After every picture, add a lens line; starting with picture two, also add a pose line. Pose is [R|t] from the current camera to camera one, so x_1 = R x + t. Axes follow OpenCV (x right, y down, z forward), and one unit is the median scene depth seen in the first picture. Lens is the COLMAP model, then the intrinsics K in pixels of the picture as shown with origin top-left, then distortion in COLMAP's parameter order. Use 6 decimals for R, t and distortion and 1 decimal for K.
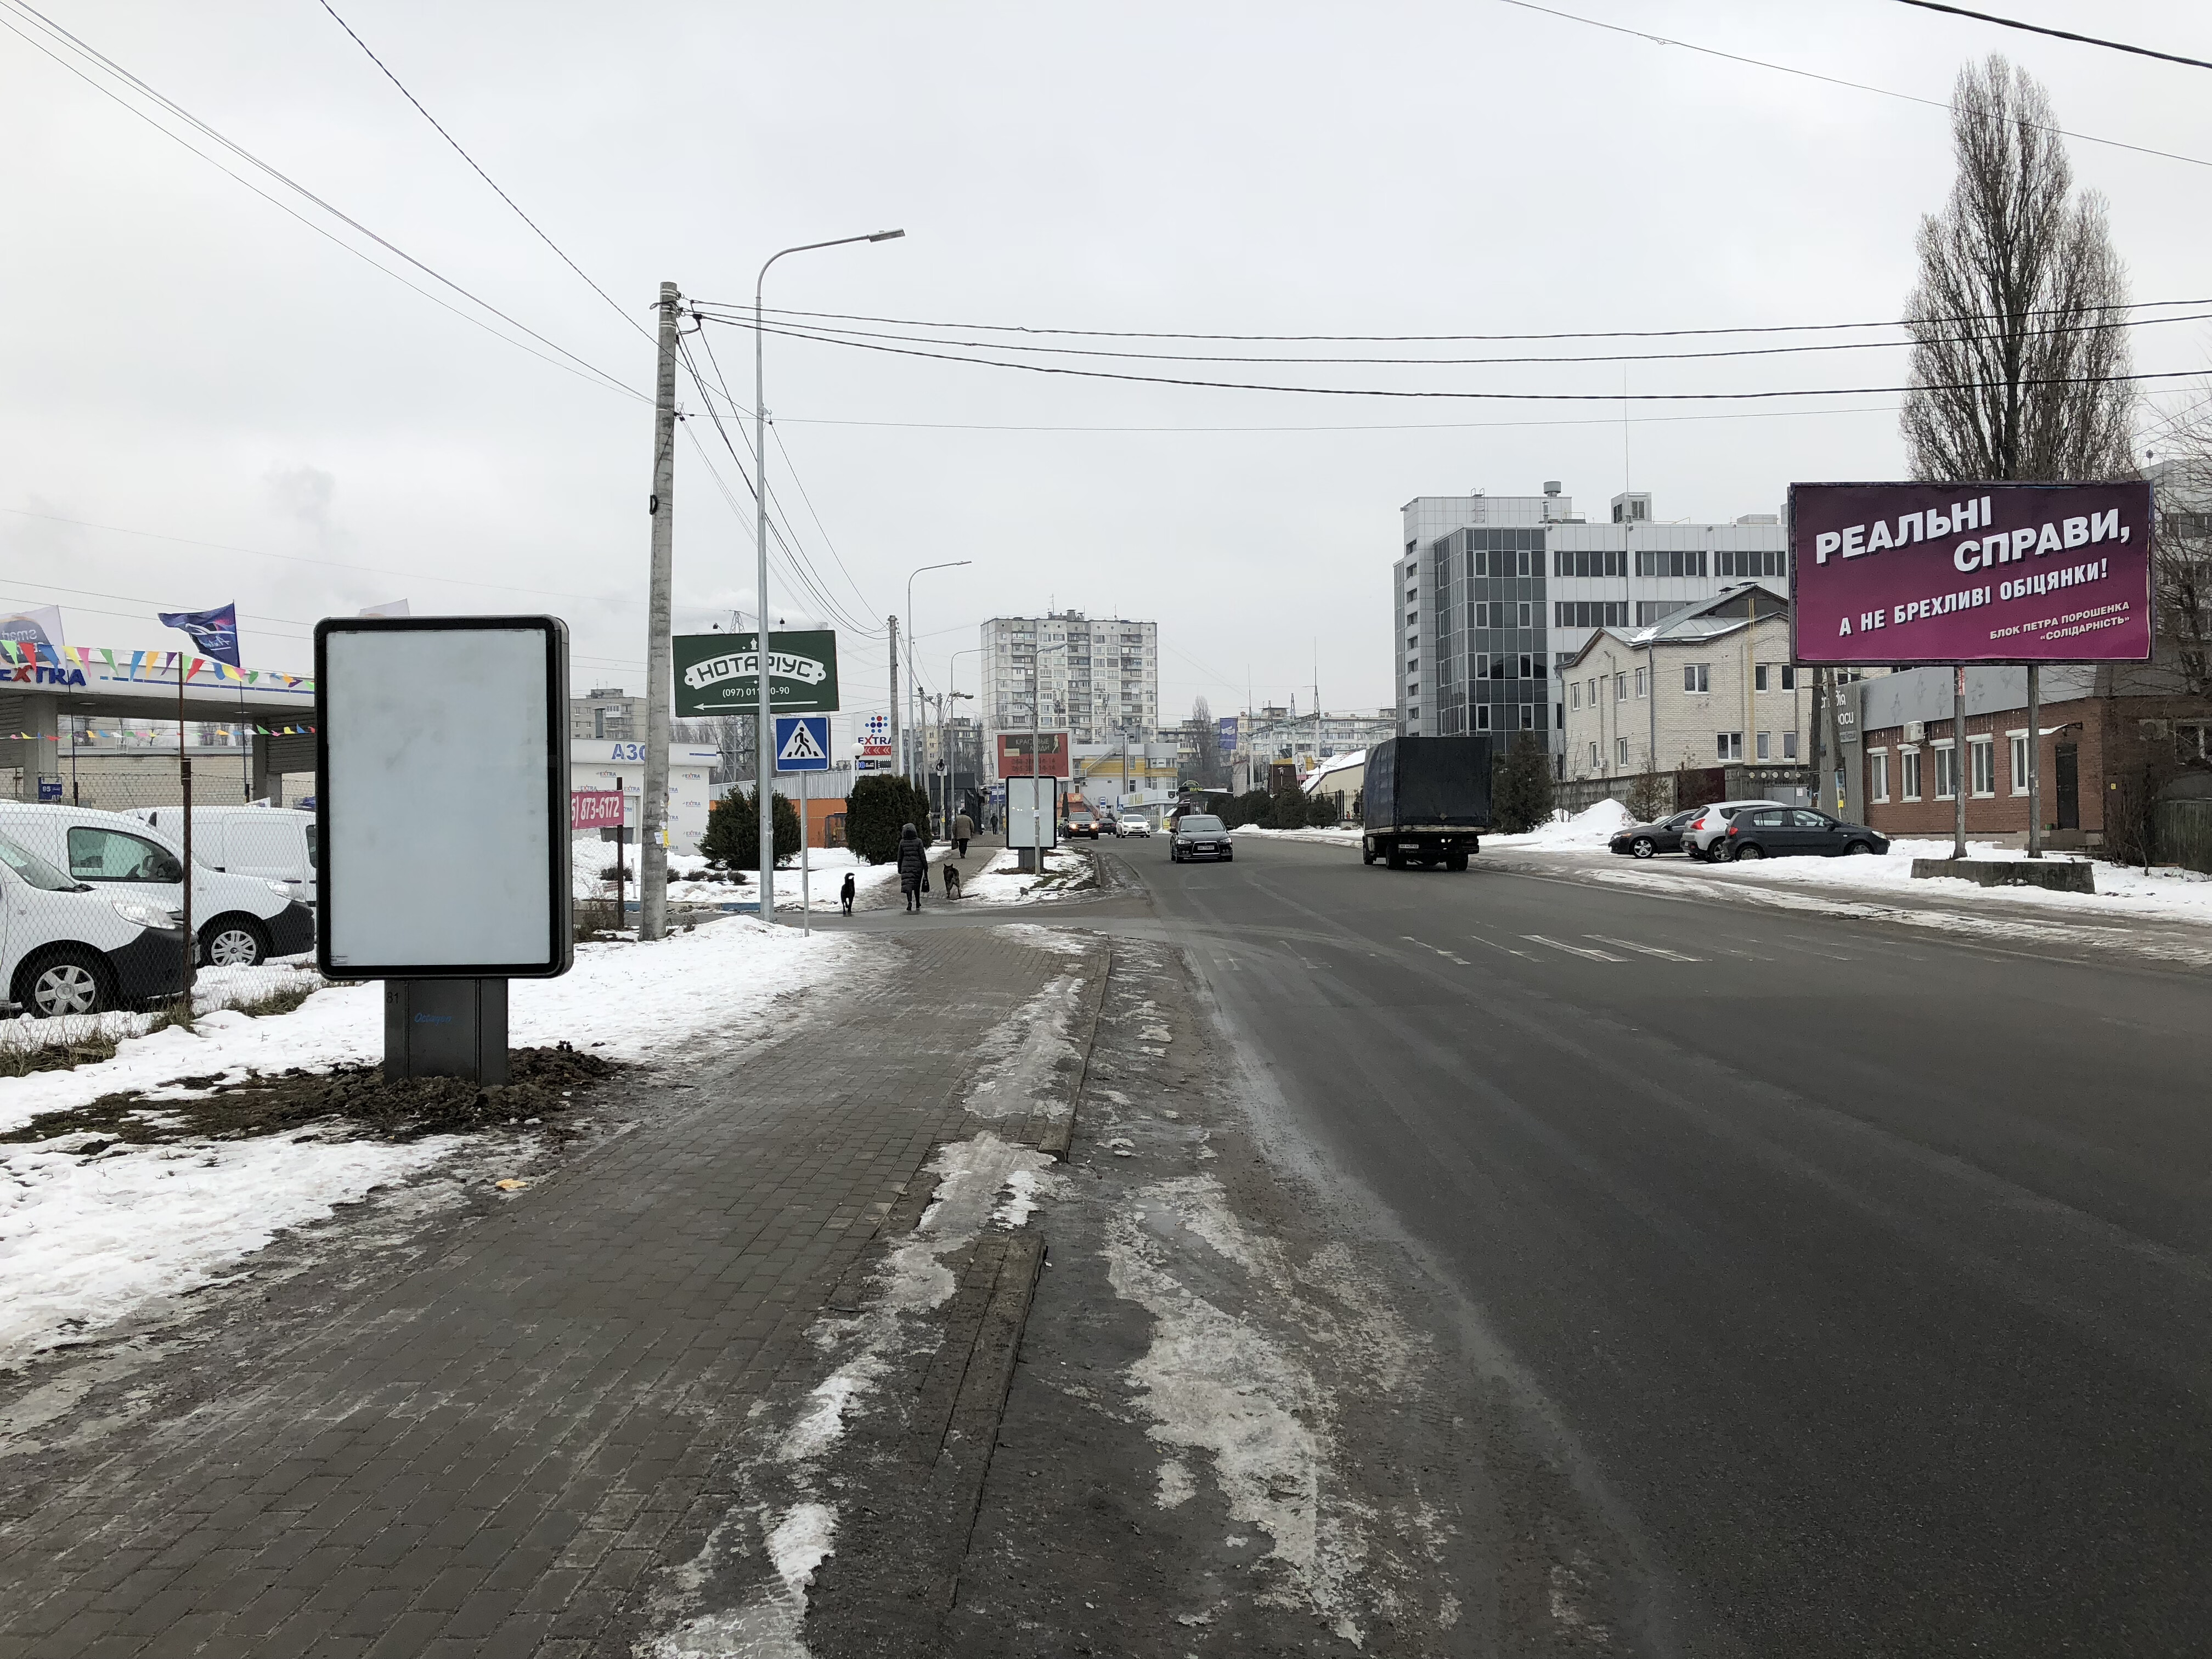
lens RADIAL K [[1806.0, 0, 1105.1], [0, 1806.0, 823.8], [0, 0, 1]] dist [-0.001910, 0.015646]
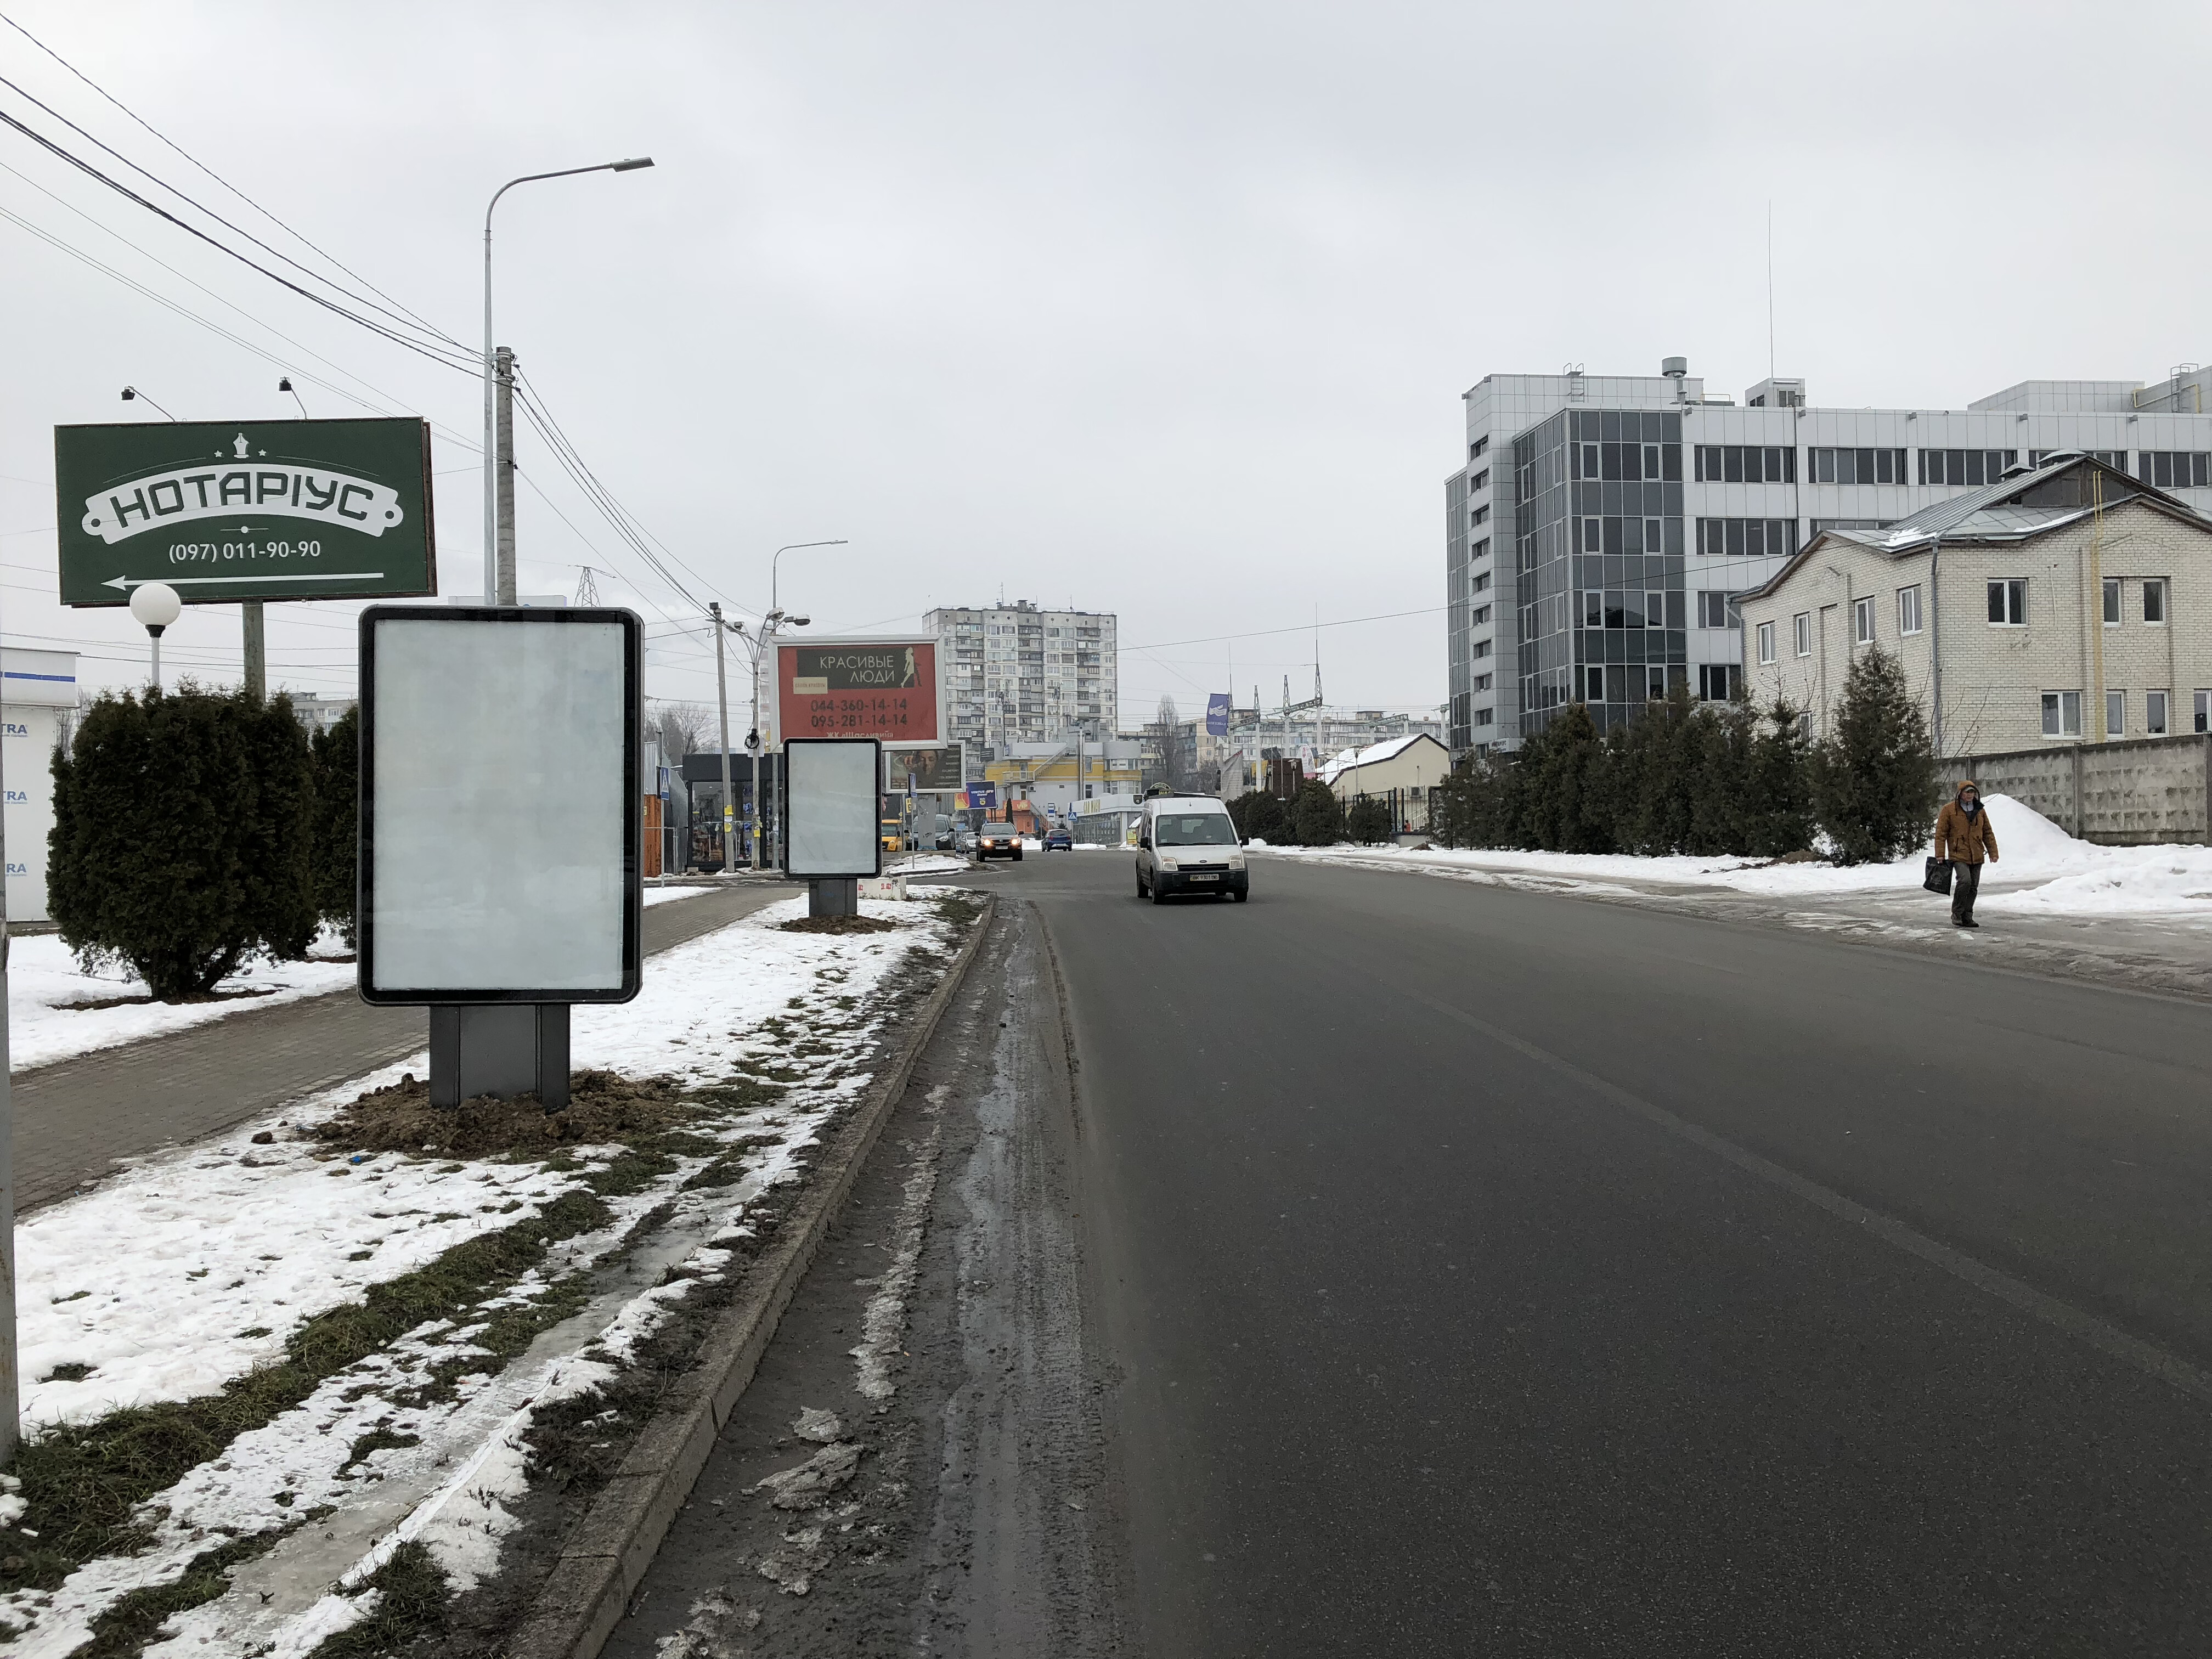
lens RADIAL K [[1806.0, 0, 1099.8], [0, 1806.0, 834.3], [0, 0, 1]] dist [-0.001910, 0.015646]
pose [[0.999796, 0.000714, 0.020175, 0.006706], [-0.000710, 1.000000, -0.000211, -0.001247], [-0.020175, 0.000197, 0.999796, 0.308718]]
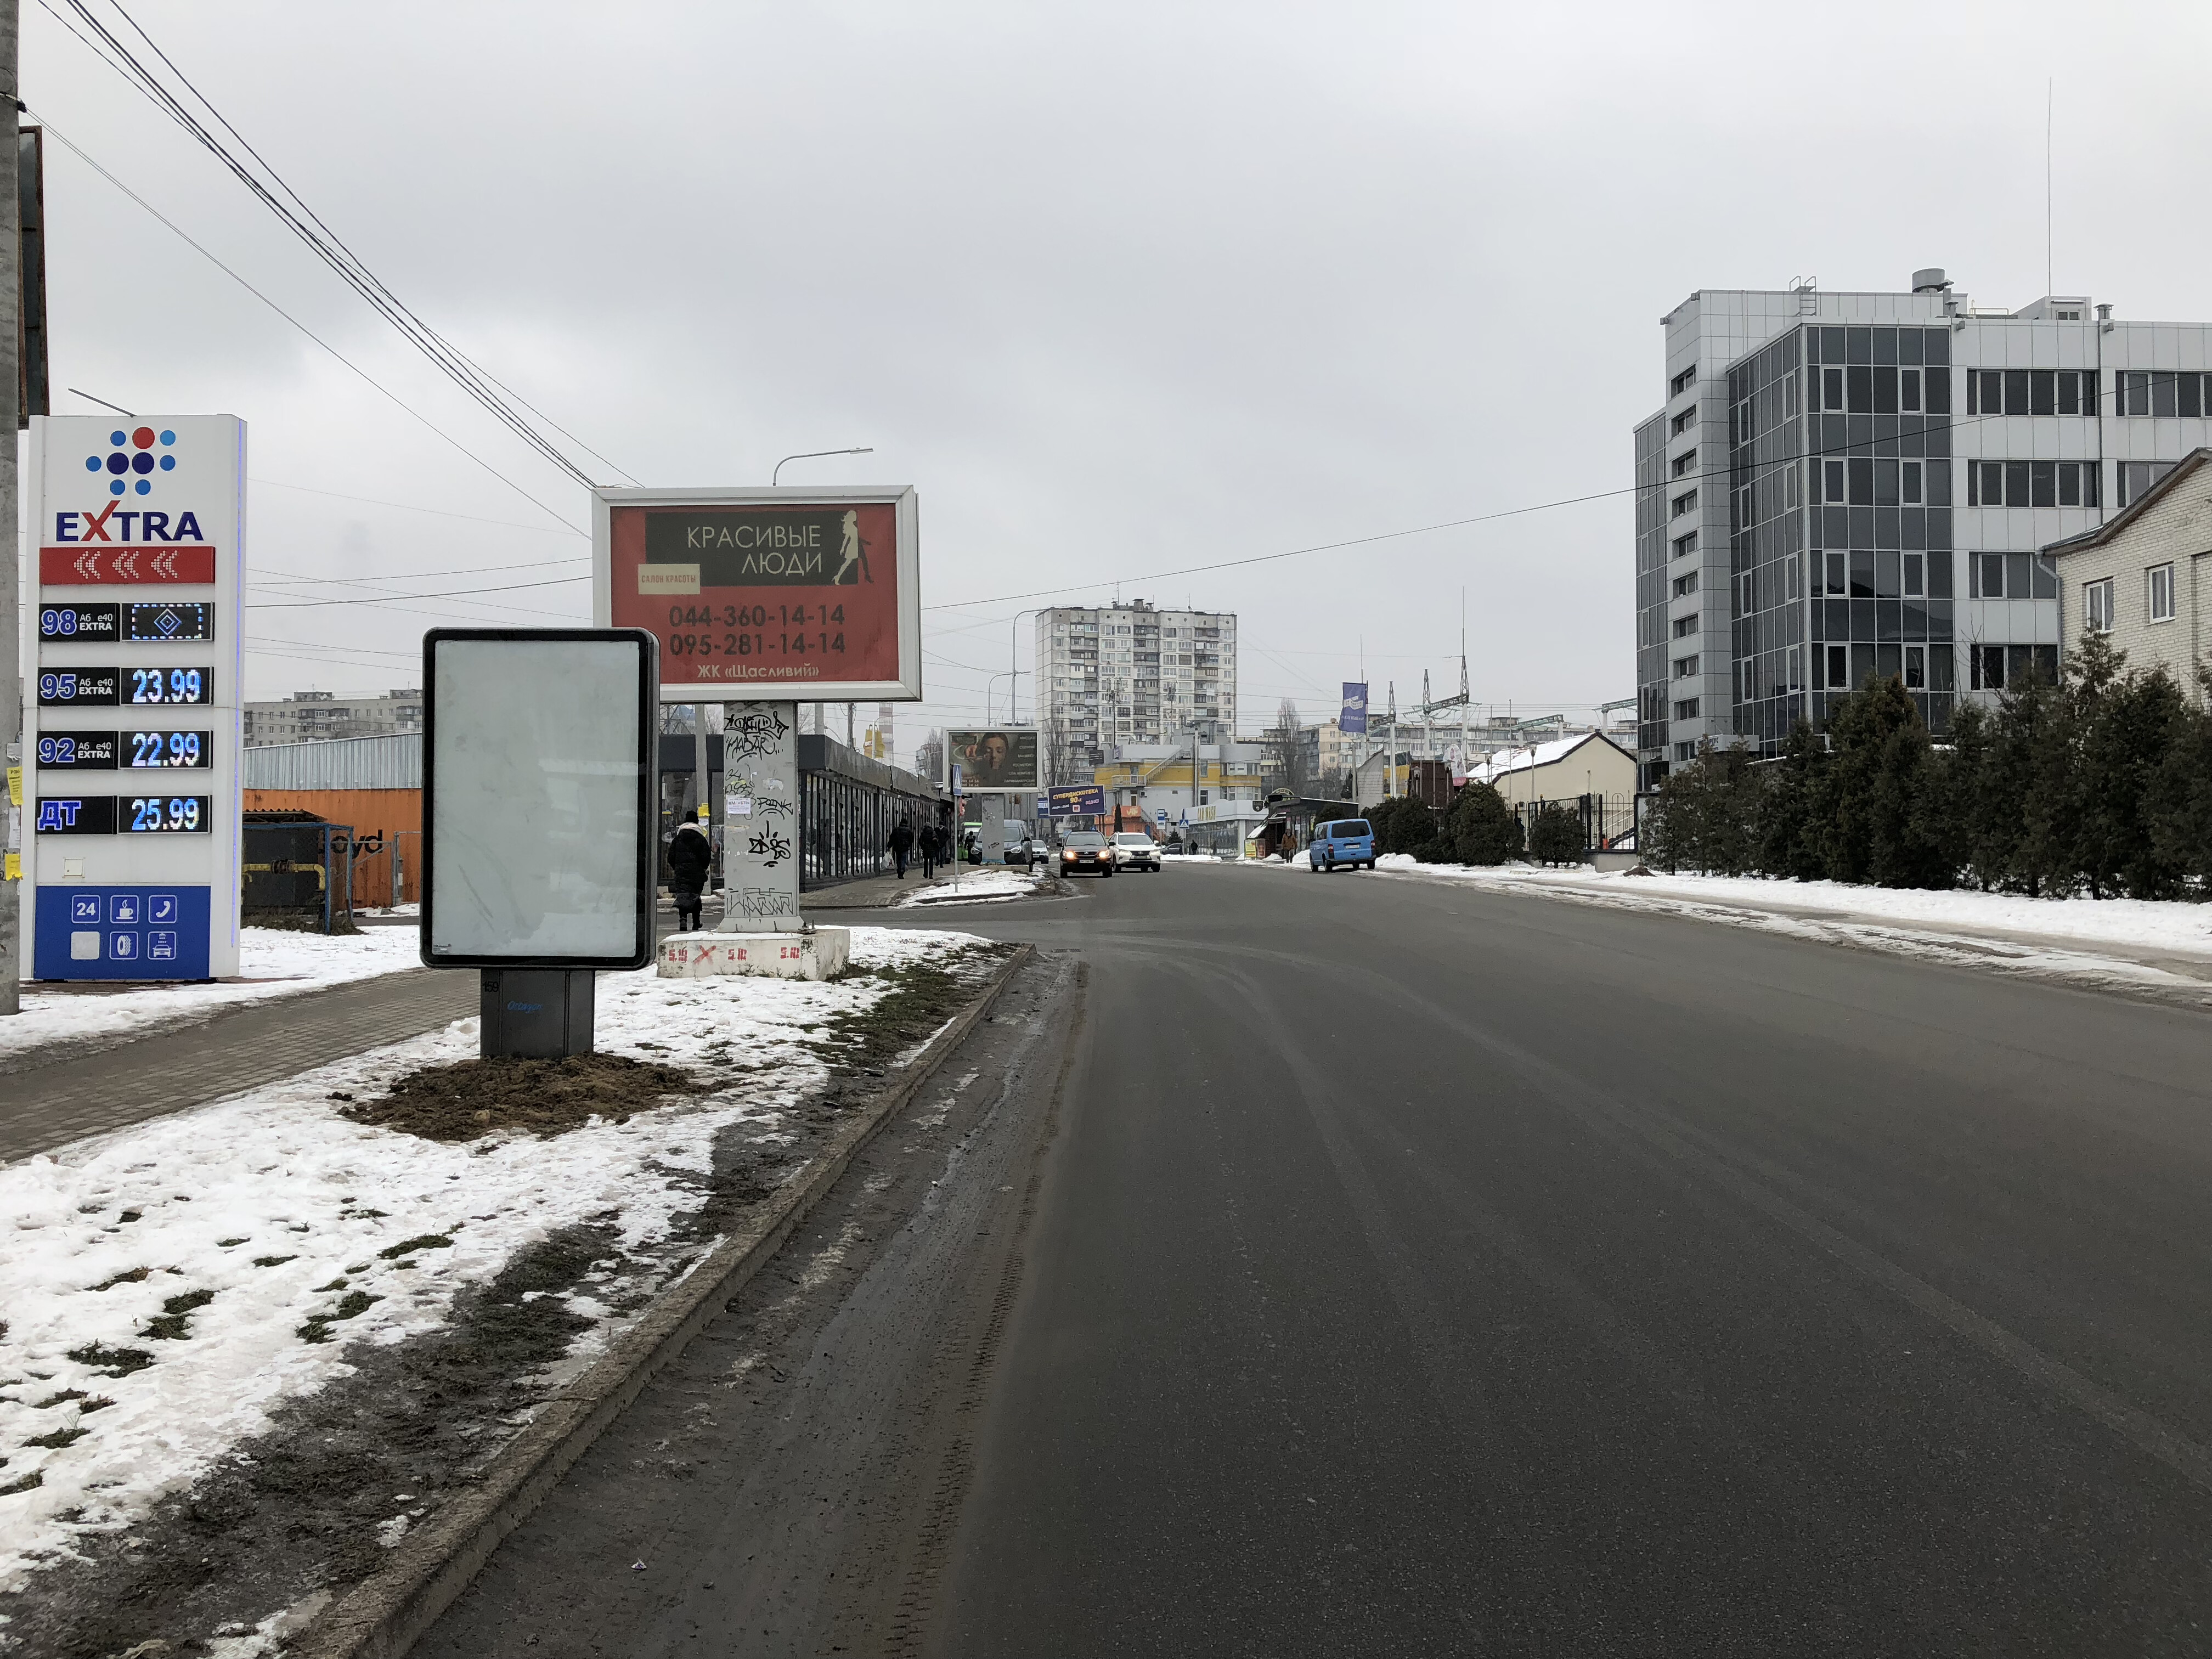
lens RADIAL K [[1806.0, 0, 1063.7], [0, 1806.0, 819.8], [0, 0, 1]] dist [-0.001910, 0.015646]
pose [[0.997810, 0.013638, -0.064720, 0.010690], [-0.014416, 0.999829, -0.011573, -0.002544], [0.064552, 0.012480, 0.997836, 0.428262]]
